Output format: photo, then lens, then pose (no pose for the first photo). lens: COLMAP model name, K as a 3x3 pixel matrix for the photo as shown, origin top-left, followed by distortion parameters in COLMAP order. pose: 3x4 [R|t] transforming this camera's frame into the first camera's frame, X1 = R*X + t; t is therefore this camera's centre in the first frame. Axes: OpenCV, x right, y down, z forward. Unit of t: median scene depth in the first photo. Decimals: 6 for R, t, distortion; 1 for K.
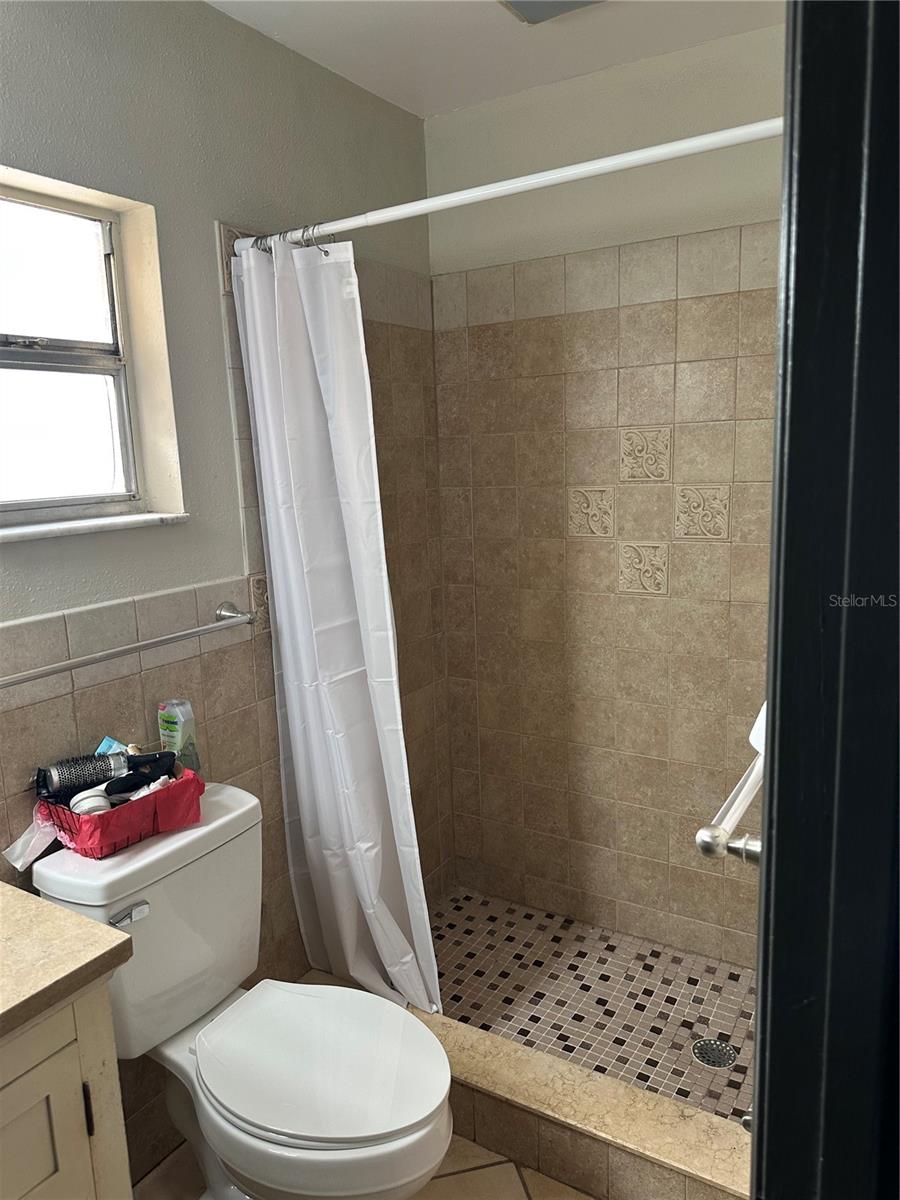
lens RADIAL K [[830.9, 0, 450.0], [0, 830.9, 600.0], [0, 0, 1]] dist [0.006403, -0.036090]
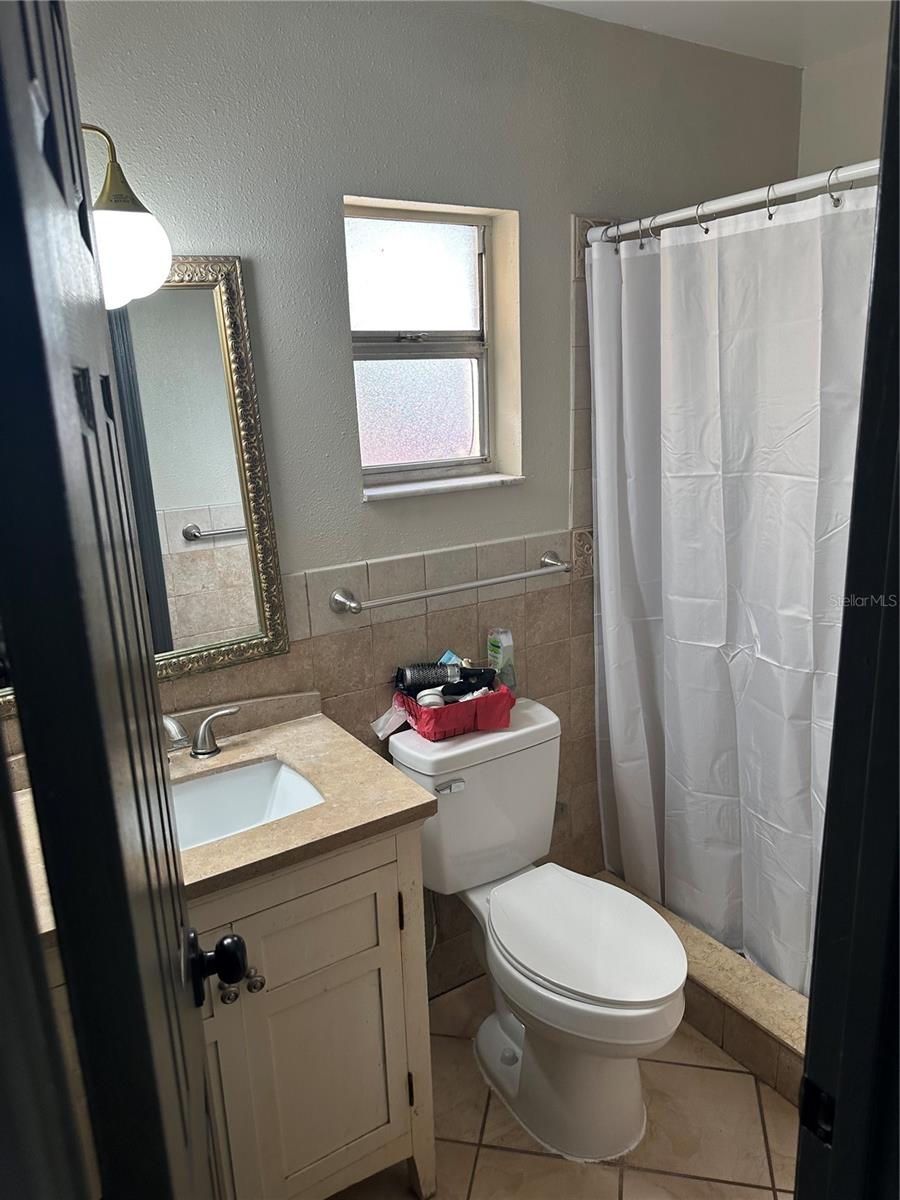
lens RADIAL K [[829.4, 0, 450.0], [0, 829.4, 600.0], [0, 0, 1]] dist [0.046309, -0.137274]
pose [[0.894690, 0.109392, -0.433085, 0.140261], [-0.069304, 0.991804, 0.107344, -0.052439], [0.441278, -0.066025, 0.894938, -0.149568]]
